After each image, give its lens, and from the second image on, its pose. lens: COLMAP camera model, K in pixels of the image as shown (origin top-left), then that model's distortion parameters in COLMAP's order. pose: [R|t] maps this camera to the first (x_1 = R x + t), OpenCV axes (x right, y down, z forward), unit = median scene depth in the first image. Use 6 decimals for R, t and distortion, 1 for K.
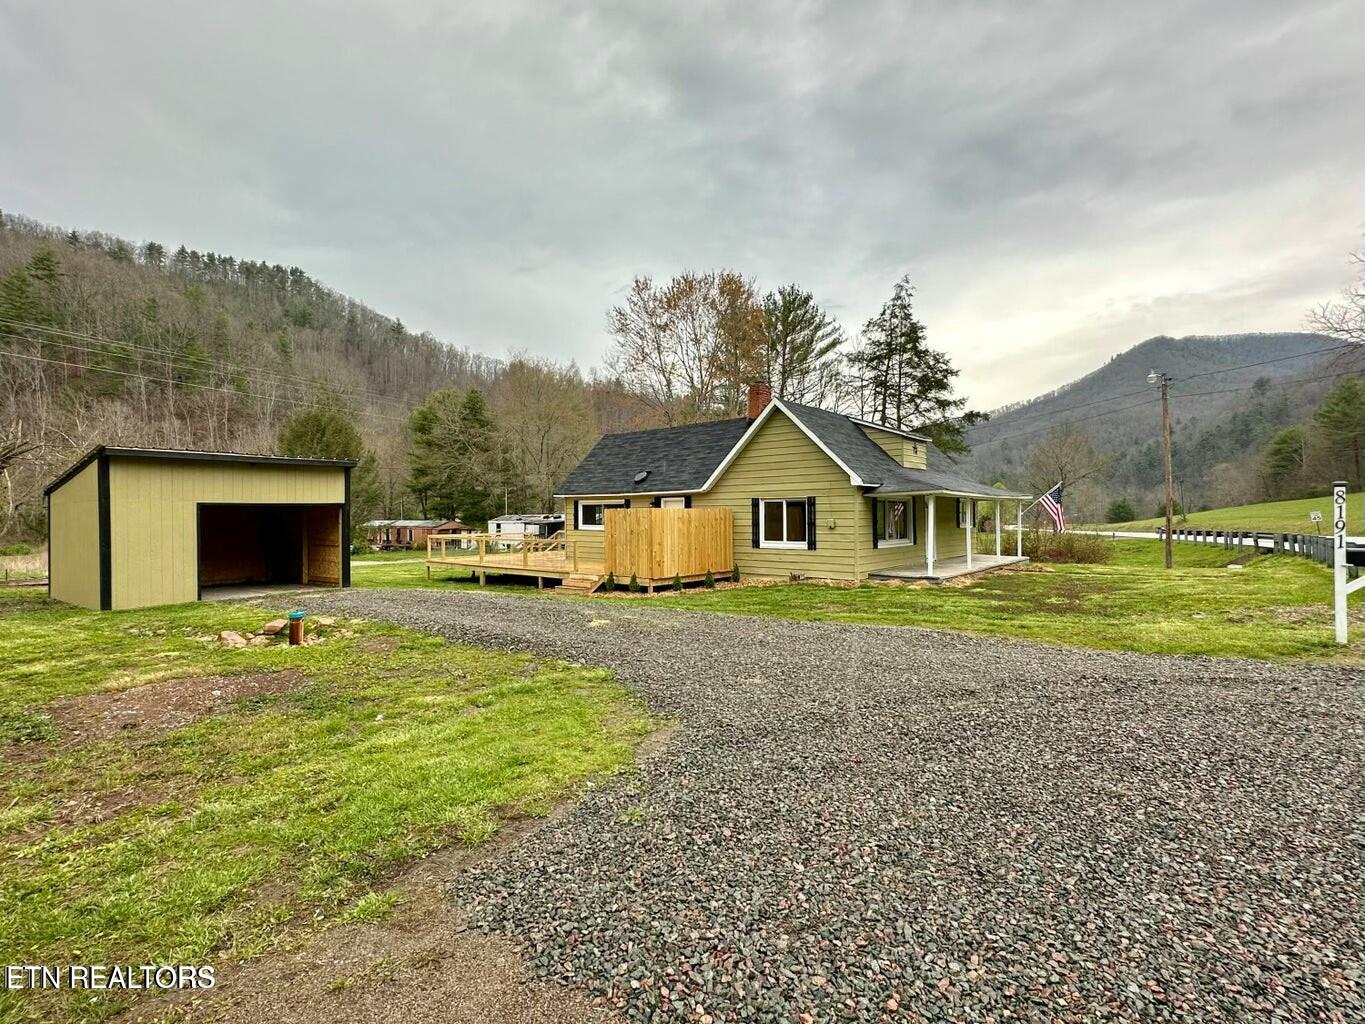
lens RADIAL K [[660.1, 0, 680.1], [0, 660.1, 513.1], [0, 0, 1]] dist [-0.001299, 0.000990]
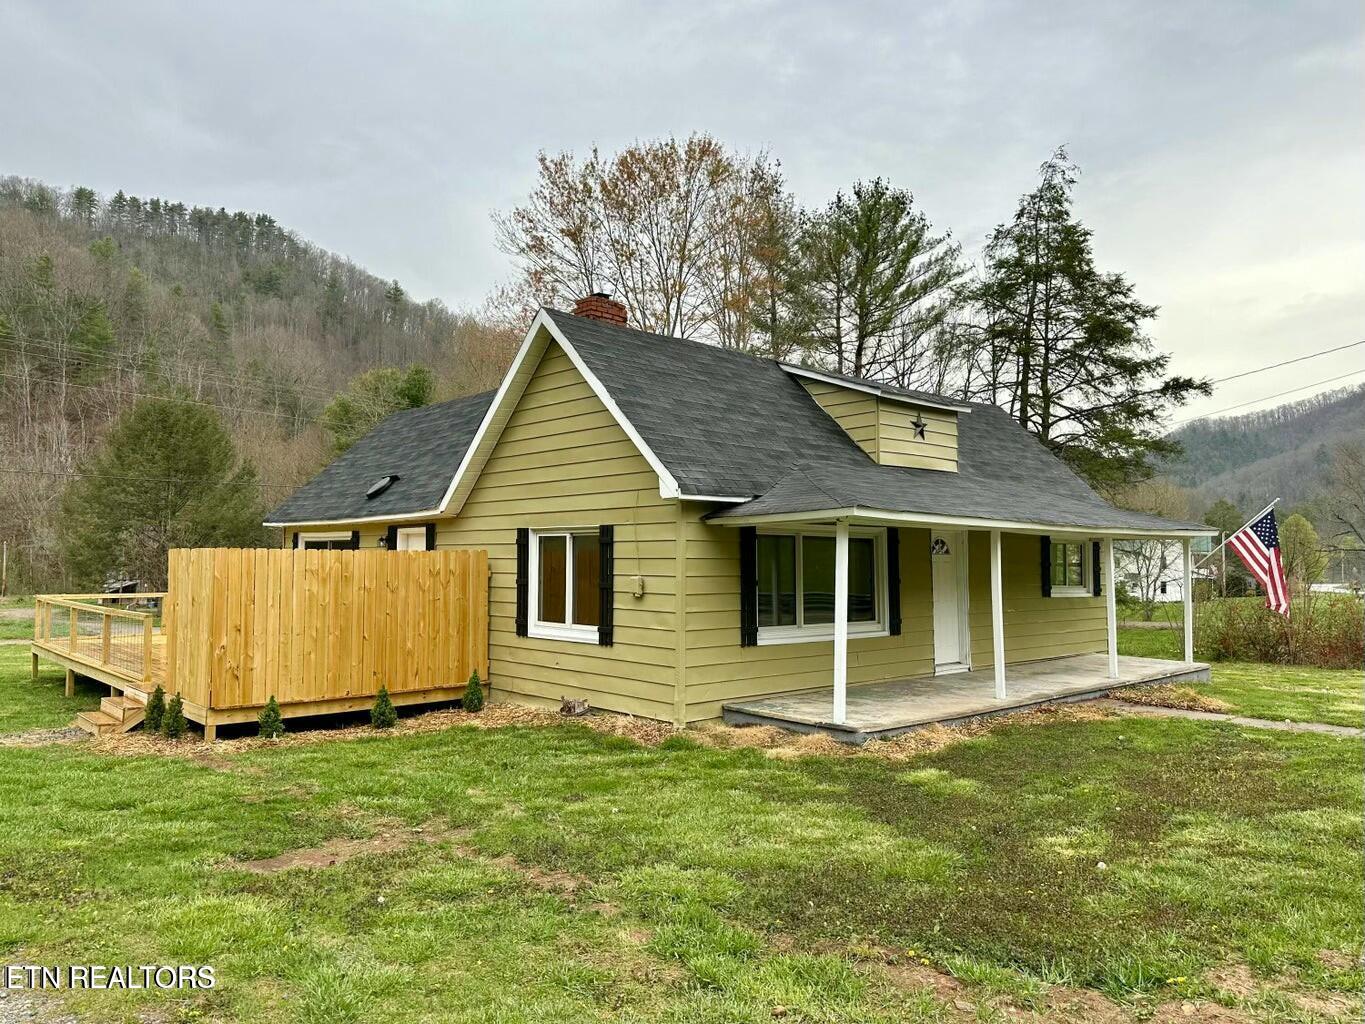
lens RADIAL K [[966.1, 0, 679.4], [0, 966.1, 507.1], [0, 0, 1]] dist [0.041152, -0.041219]
pose [[0.991370, 0.003676, -0.131042, 0.133575], [-0.010538, 0.998607, -0.051708, -0.001579], [0.130669, 0.052643, 0.990027, 0.145852]]
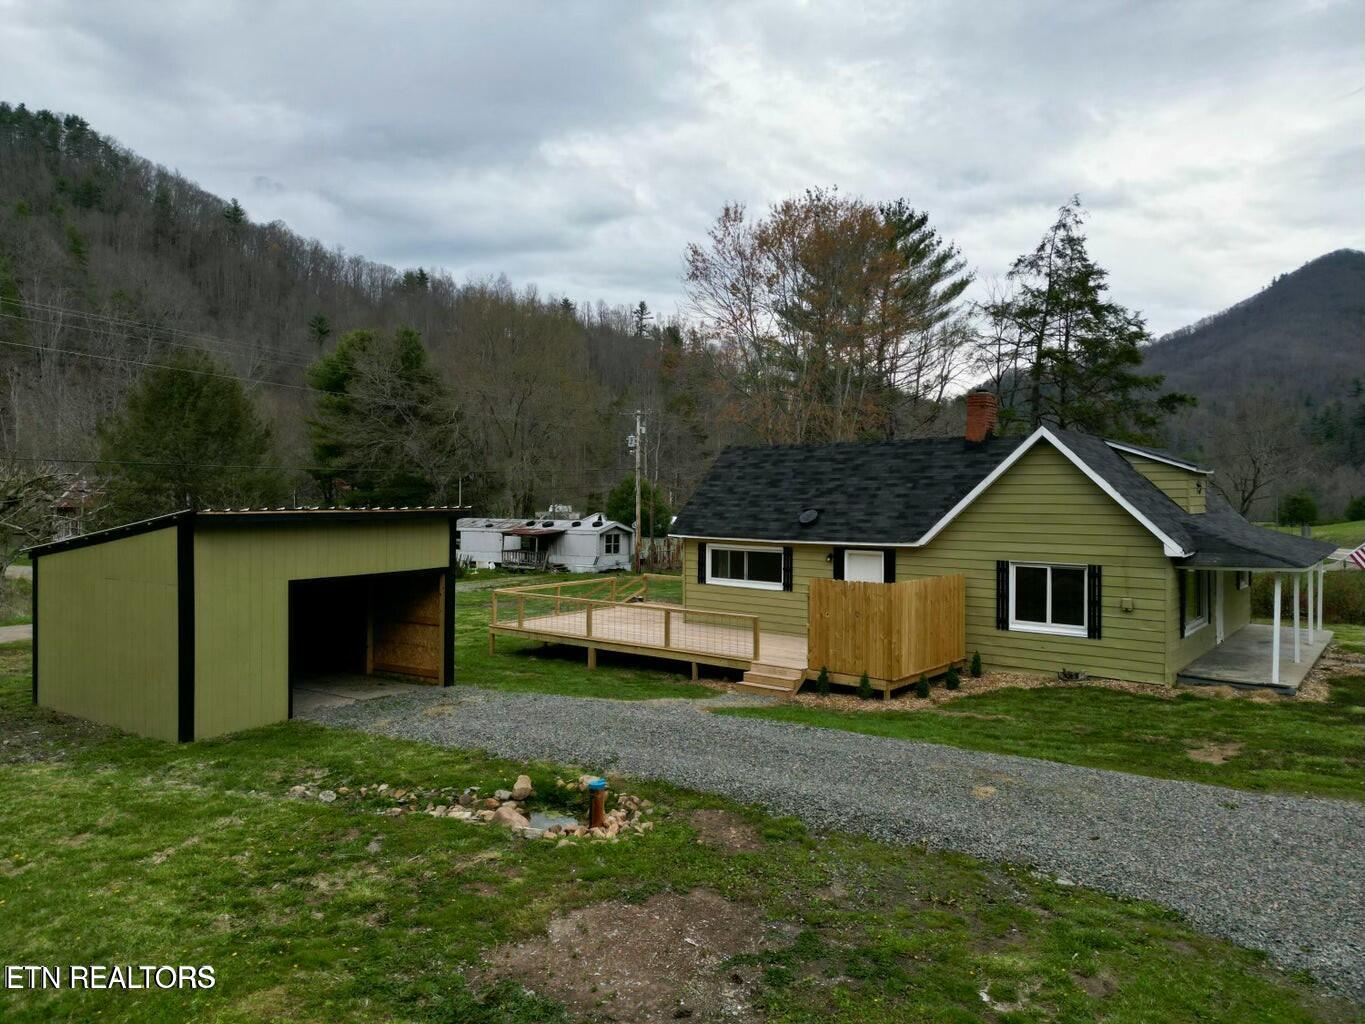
lens RADIAL K [[953.1, 0, 678.7], [0, 953.1, 511.9], [0, 0, 1]] dist [0.066570, -0.047601]
pose [[0.999165, 0.012706, 0.038835, -0.121173], [-0.013461, 0.999724, 0.019251, -0.039289], [-0.038579, -0.019758, 0.999060, -0.016964]]
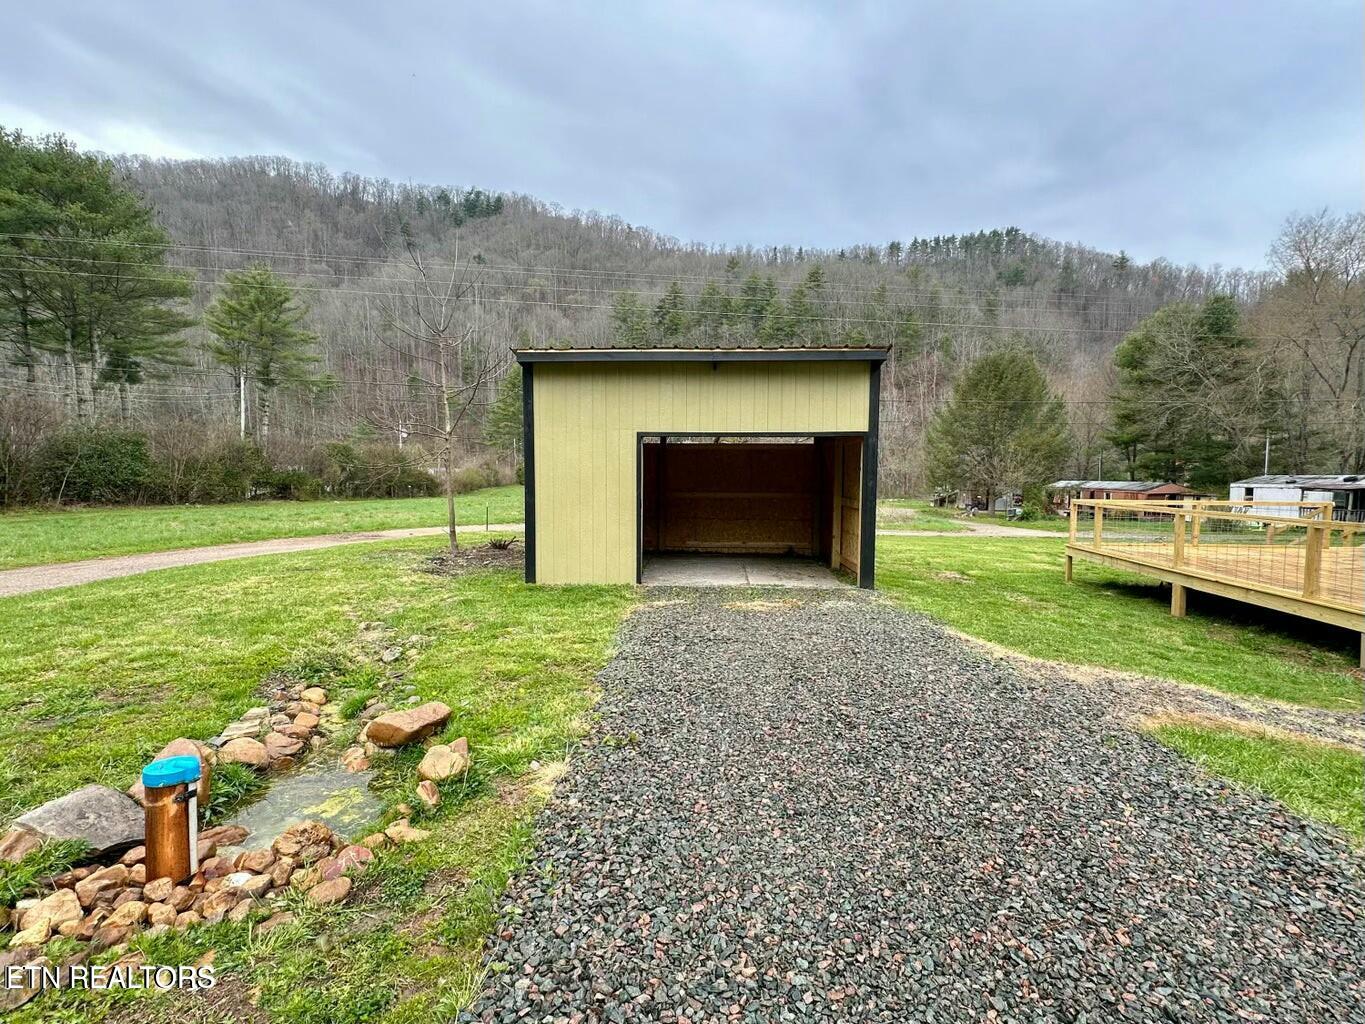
lens RADIAL K [[660.1, 0, 682.0], [0, 660.1, 513.6], [0, 0, 1]] dist [-0.001299, 0.000990]
pose [[0.554458, 0.058875, -0.830127, -0.058401], [-0.010258, 0.997902, 0.063923, 0.007774], [0.832149, -0.026927, 0.553898, 0.233160]]
